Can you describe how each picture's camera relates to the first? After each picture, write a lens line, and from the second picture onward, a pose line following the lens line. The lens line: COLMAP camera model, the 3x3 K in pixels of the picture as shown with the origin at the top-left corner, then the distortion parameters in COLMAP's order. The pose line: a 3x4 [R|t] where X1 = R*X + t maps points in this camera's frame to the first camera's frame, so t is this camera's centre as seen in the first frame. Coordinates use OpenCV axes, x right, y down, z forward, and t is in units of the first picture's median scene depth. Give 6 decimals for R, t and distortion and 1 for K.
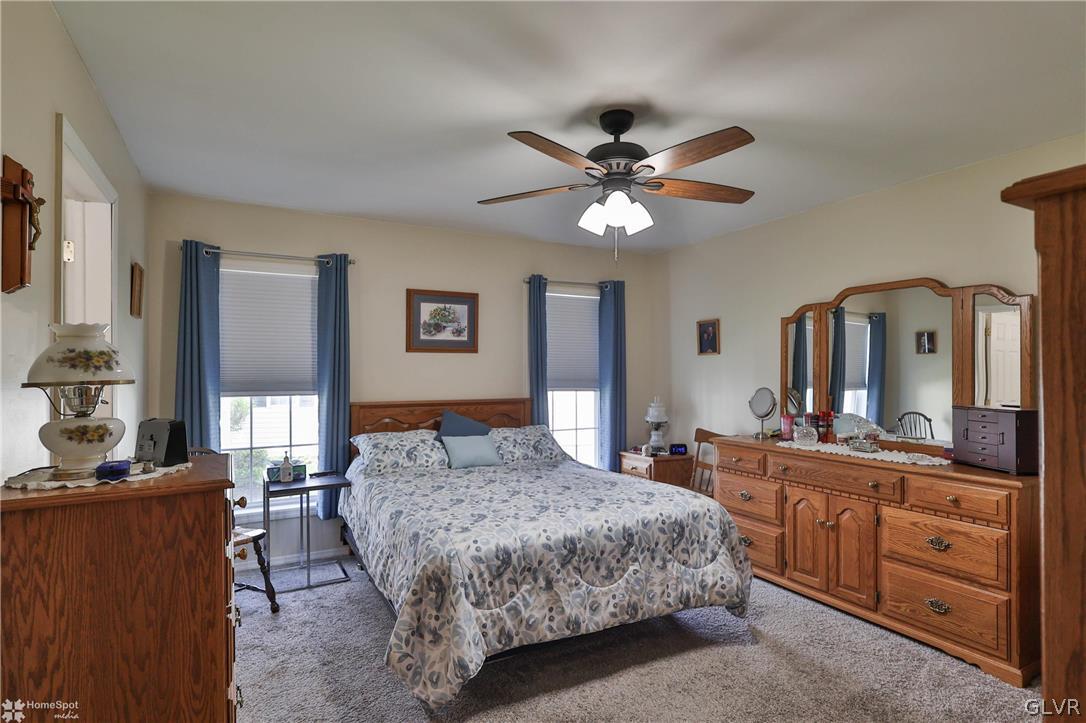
lens RADIAL K [[535.8, 0, 541.1], [0, 535.8, 364.8], [0, 0, 1]] dist [-0.002044, 0.001011]
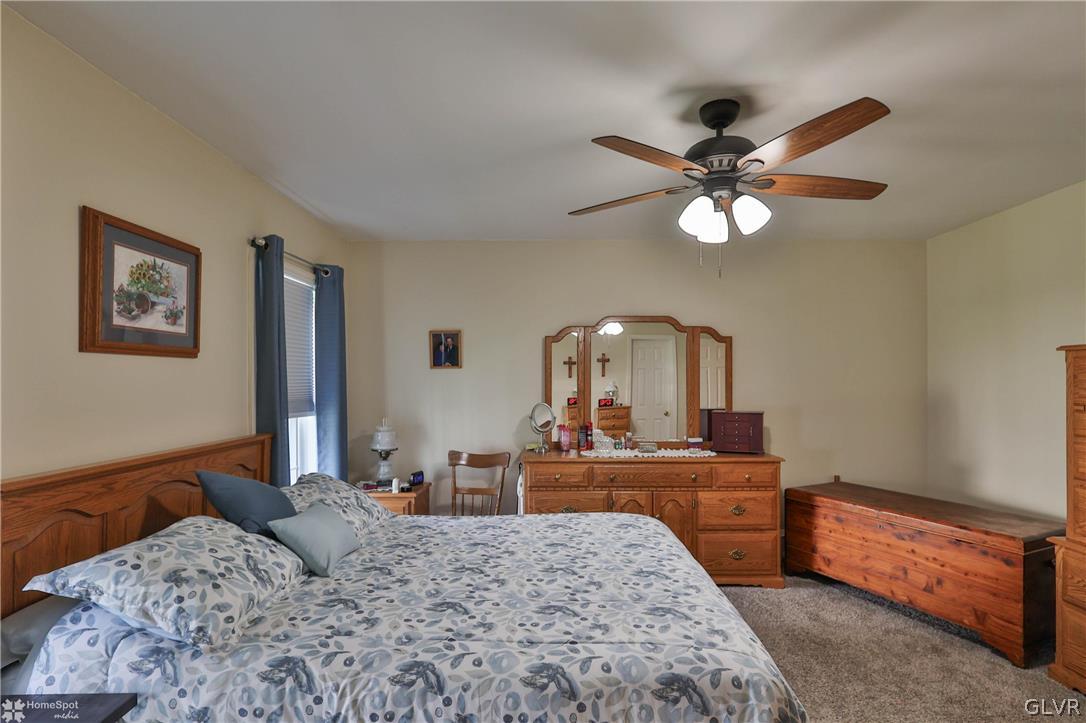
lens RADIAL K [[535.8, 0, 536.0], [0, 535.8, 380.8], [0, 0, 1]] dist [-0.002044, 0.001011]
pose [[0.493739, -0.000916, 0.869610, -0.442265], [-0.008442, 0.999947, 0.005847, -0.005650], [-0.869569, -0.010228, 0.493705, 0.459199]]
